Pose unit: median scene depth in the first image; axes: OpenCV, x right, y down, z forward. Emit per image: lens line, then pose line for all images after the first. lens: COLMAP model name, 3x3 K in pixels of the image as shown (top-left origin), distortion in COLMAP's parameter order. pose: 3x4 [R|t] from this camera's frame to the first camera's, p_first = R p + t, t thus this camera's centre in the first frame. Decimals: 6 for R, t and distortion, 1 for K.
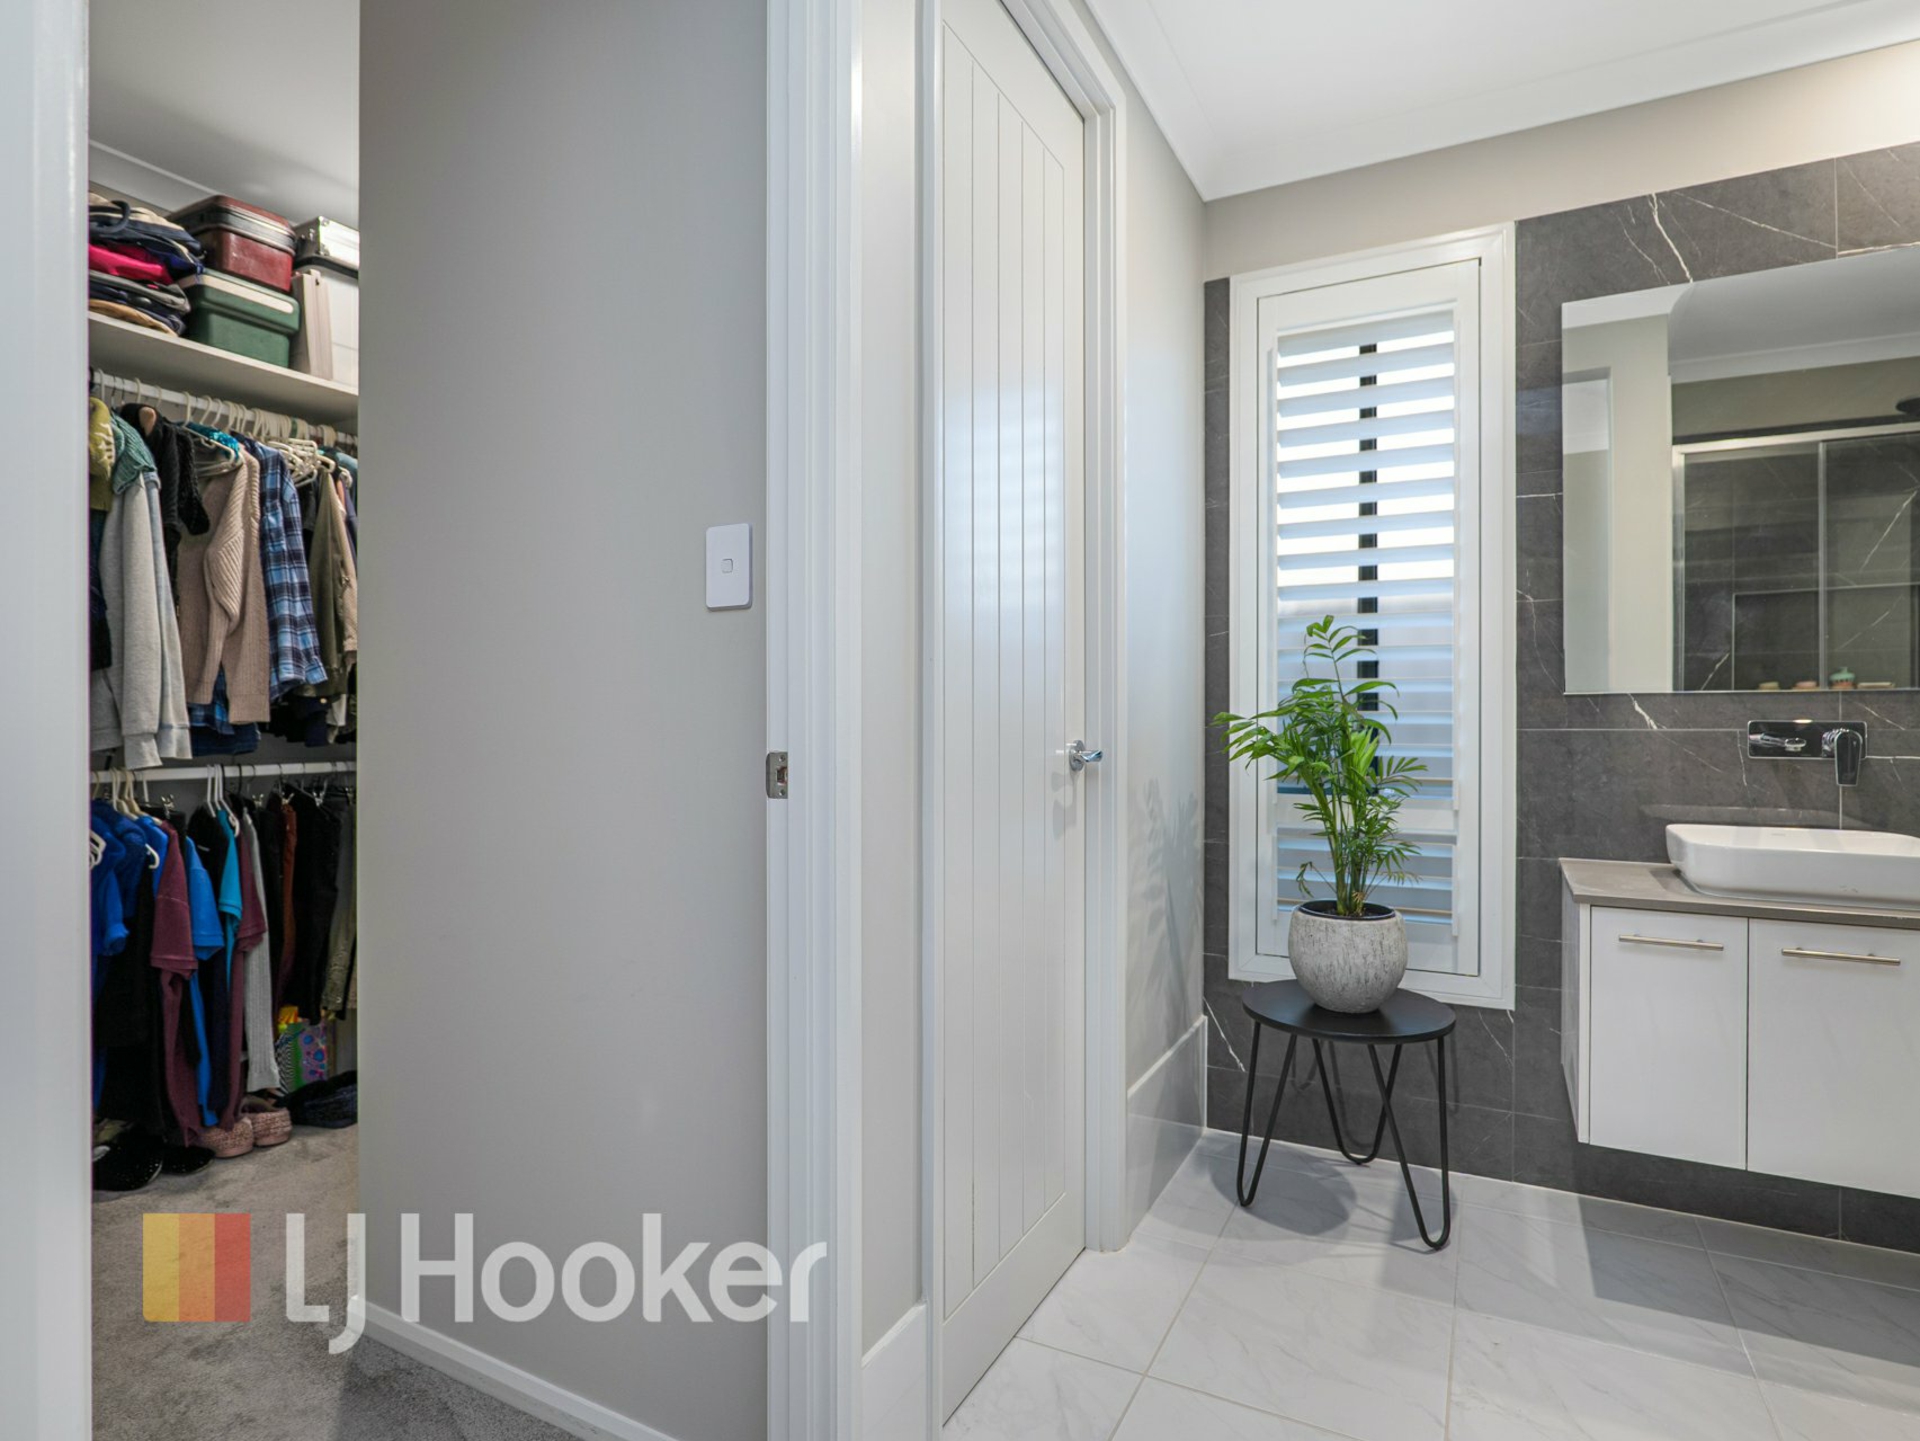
lens RADIAL K [[1030.4, 0, 962.2], [0, 1030.4, 716.7], [0, 0, 1]] dist [-0.008842, 0.001580]
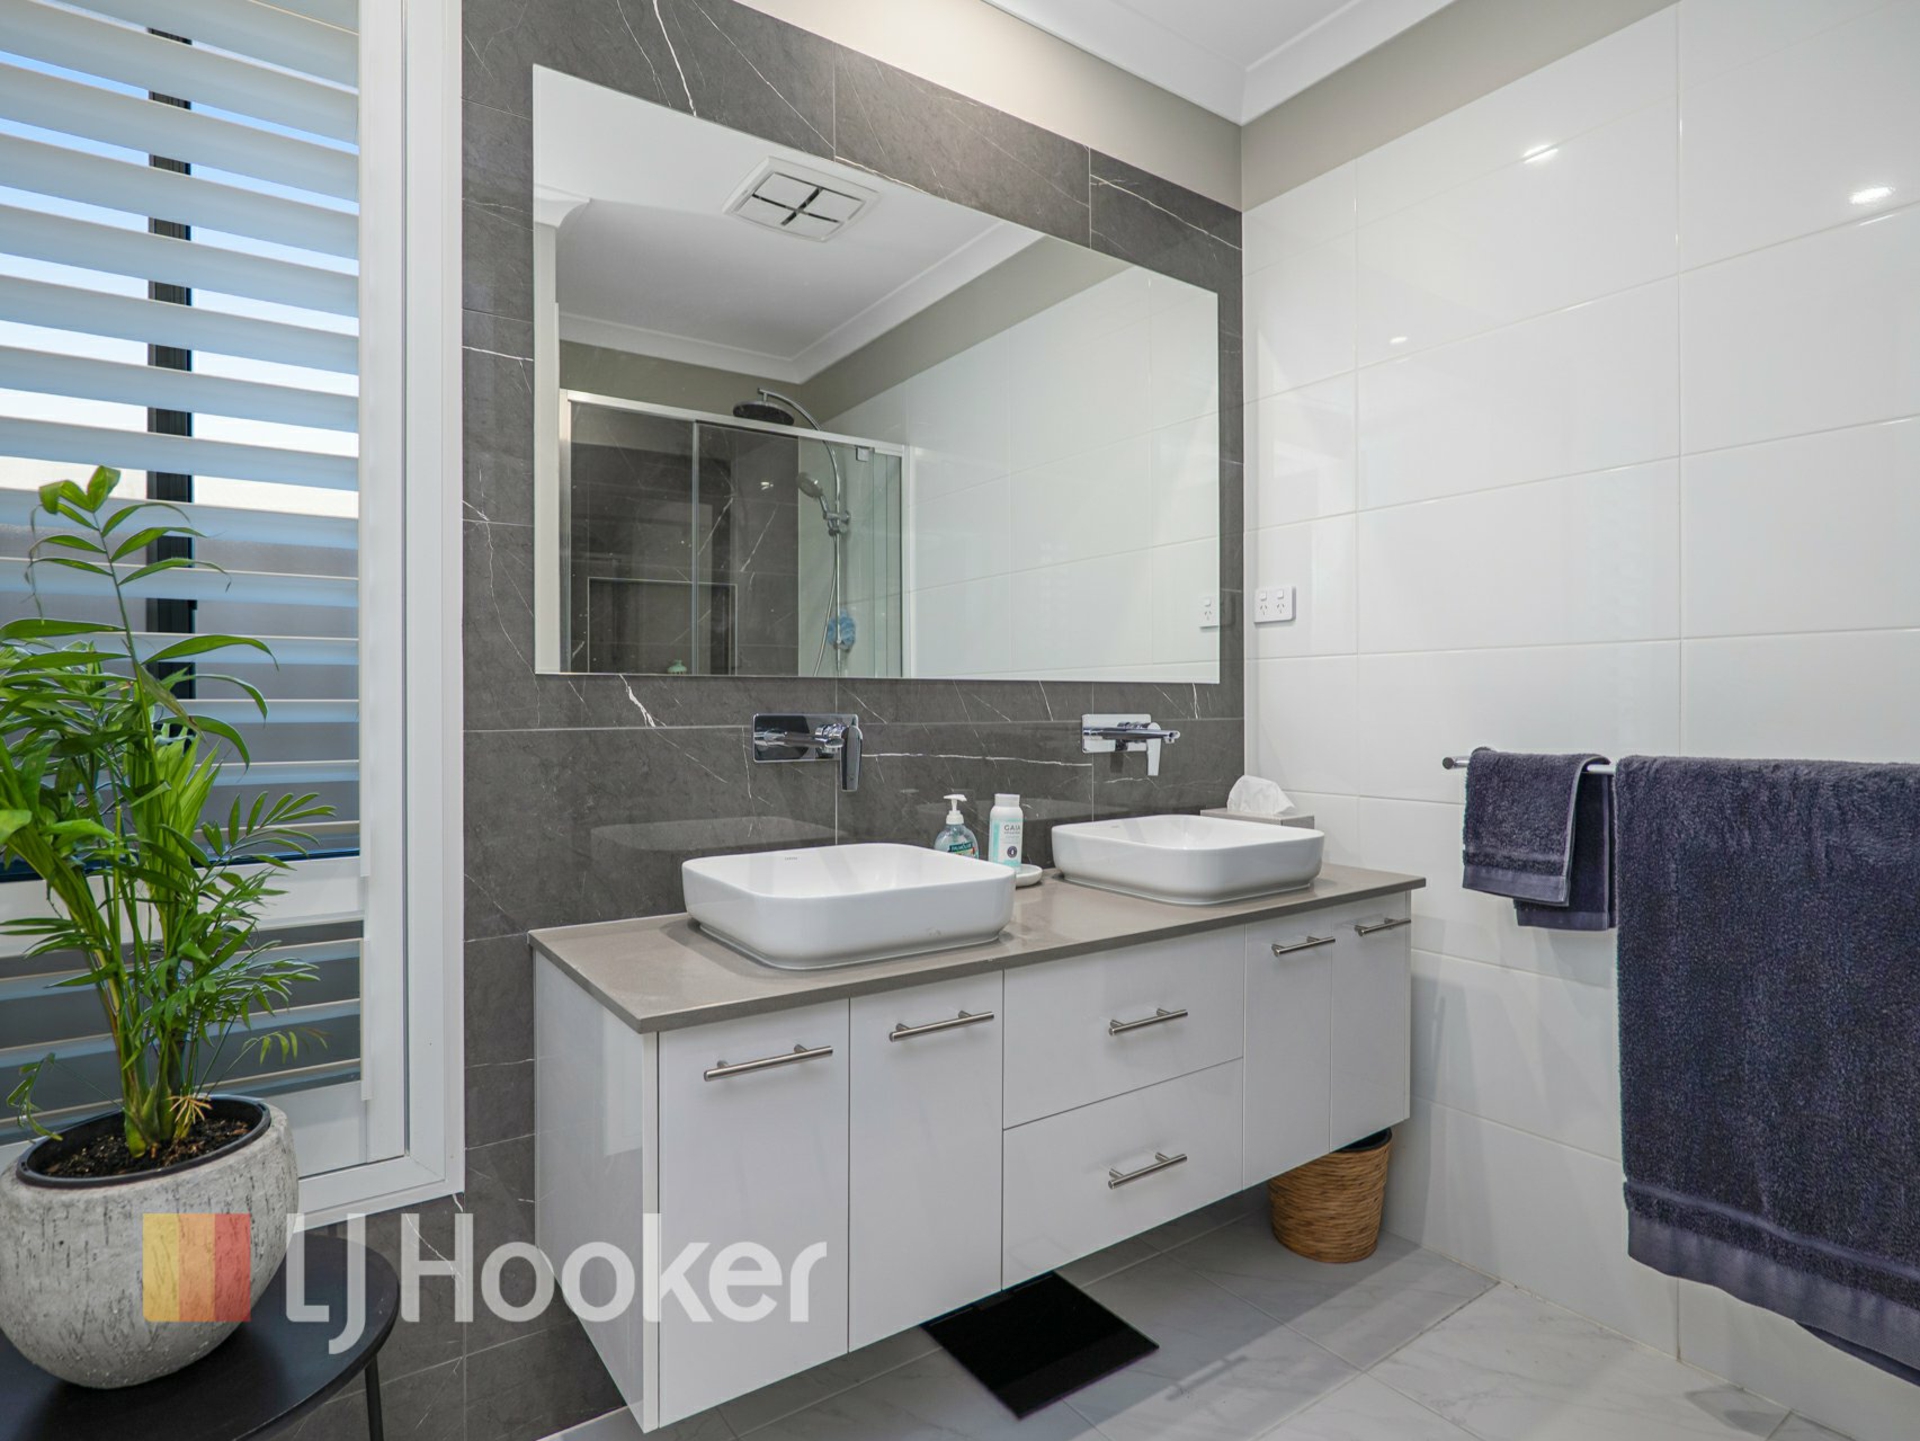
lens RADIAL K [[1030.4, 0, 962.2], [0, 1030.4, 716.7], [0, 0, 1]] dist [-0.008842, 0.001580]
pose [[0.449492, -0.008716, 0.893242, 0.132375], [-0.002233, 0.999938, 0.010881, -0.002948], [-0.893282, -0.006886, 0.449445, 0.476550]]
